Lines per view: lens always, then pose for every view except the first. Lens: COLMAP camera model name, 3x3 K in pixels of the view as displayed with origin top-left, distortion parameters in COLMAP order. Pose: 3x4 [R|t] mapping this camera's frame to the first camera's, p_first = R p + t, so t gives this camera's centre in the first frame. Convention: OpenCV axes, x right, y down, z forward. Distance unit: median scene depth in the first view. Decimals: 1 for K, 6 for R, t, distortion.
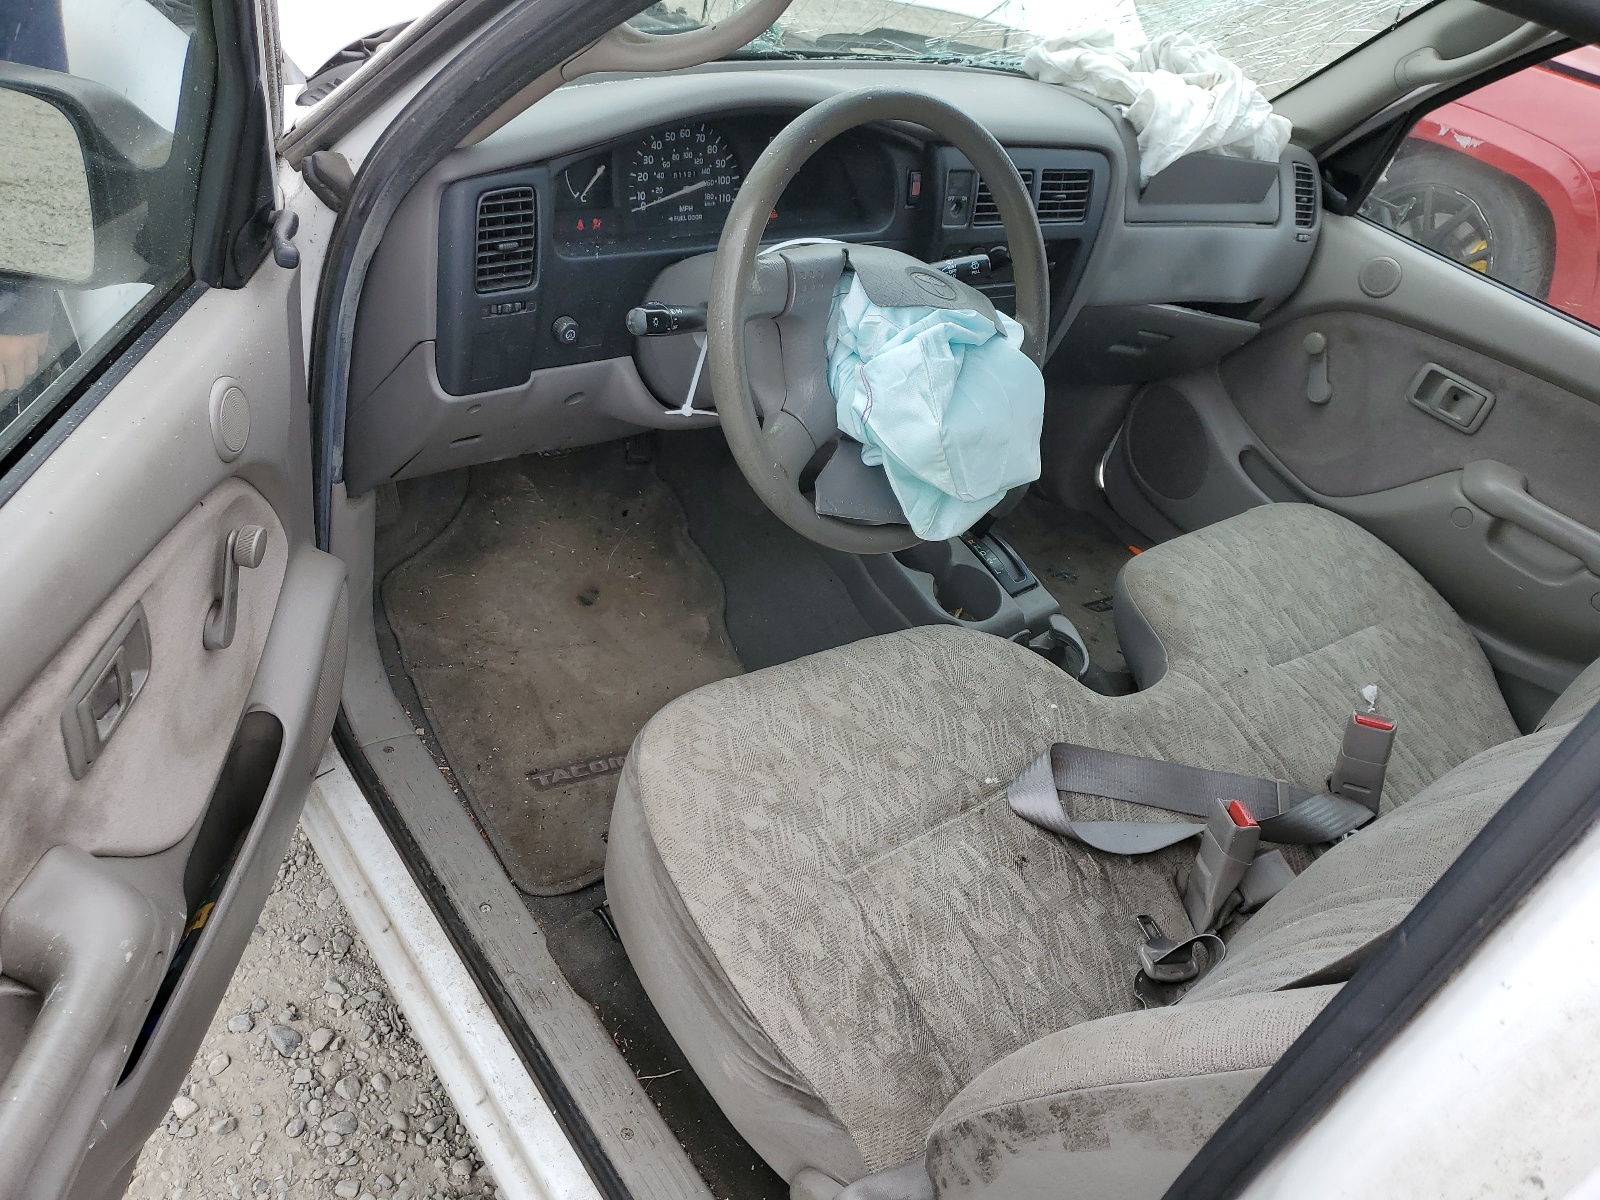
lens RADIAL K [[1281.9, 0, 800.0], [0, 1281.9, 600.0], [0, 0, 1]] dist [-0.027243, -0.001411]
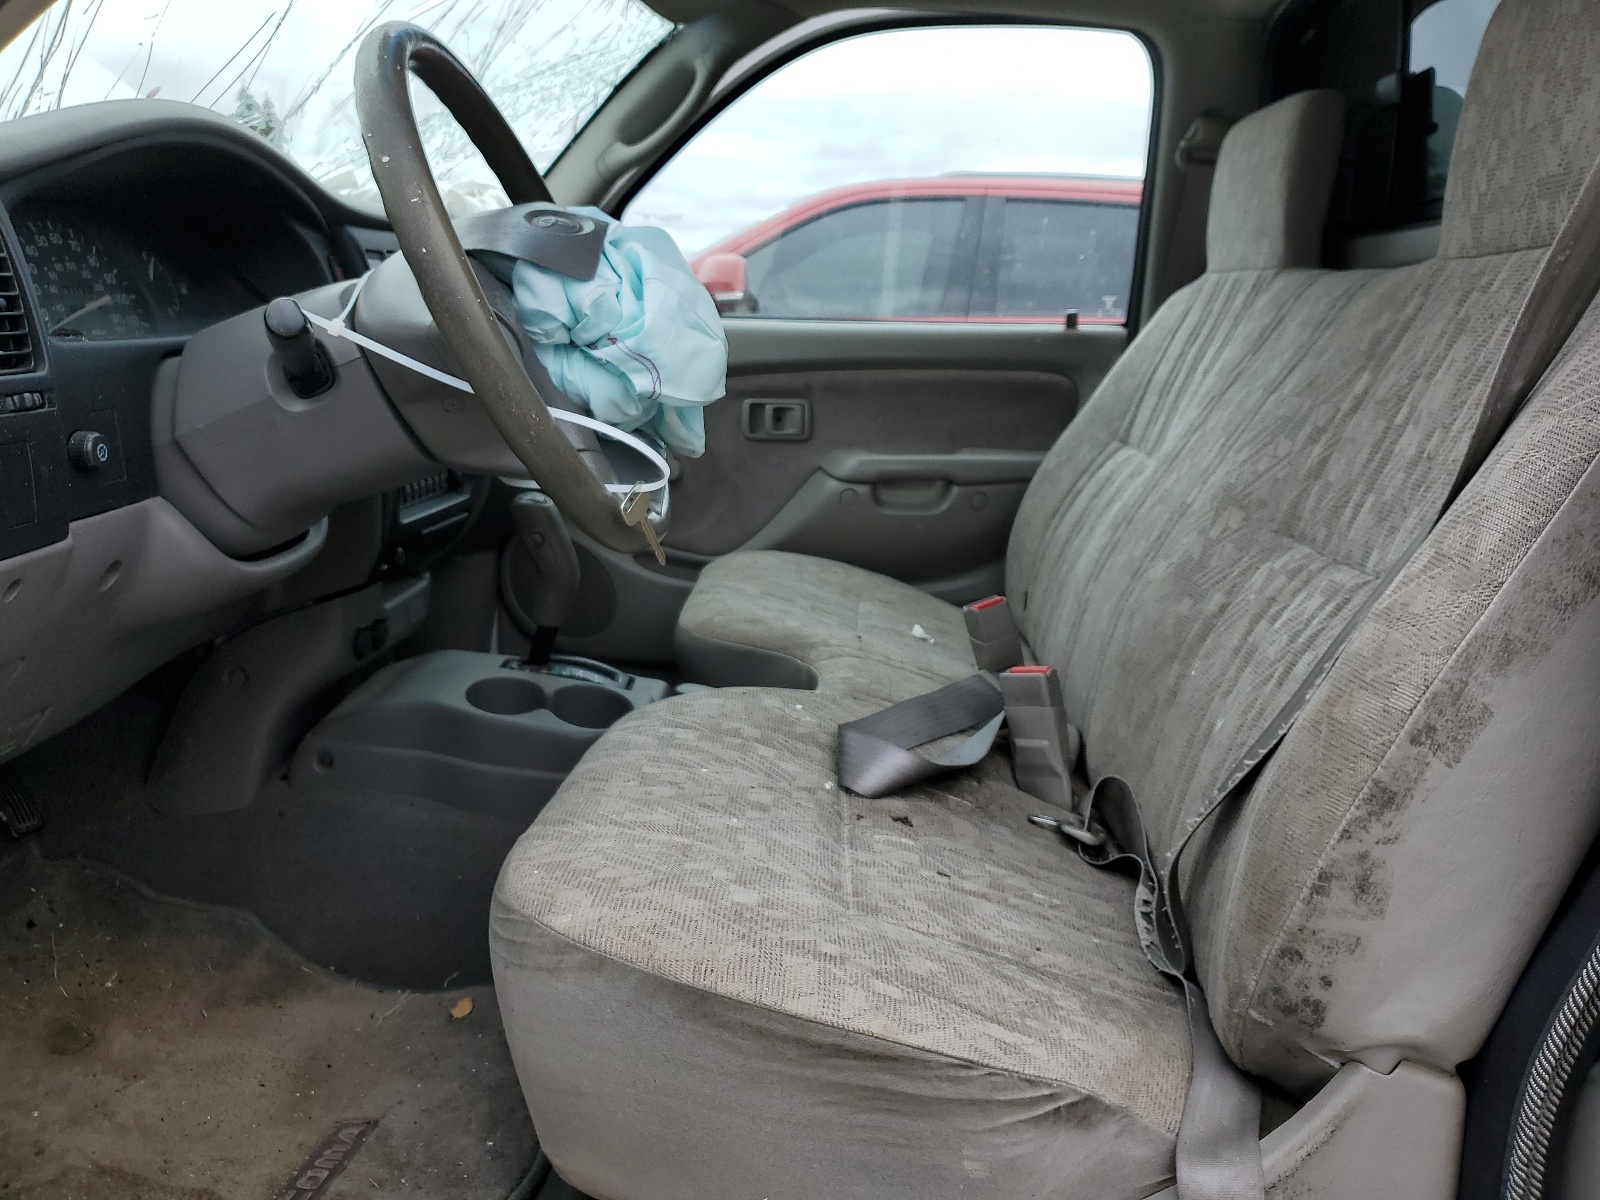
lens RADIAL K [[1281.9, 0, 800.0], [0, 1281.9, 600.0], [0, 0, 1]] dist [-0.027243, -0.001411]
pose [[0.625816, -0.352043, 0.696003, -0.419647], [0.557488, 0.825976, -0.083485, 0.102997], [-0.545491, 0.440260, 0.713169, 0.369247]]
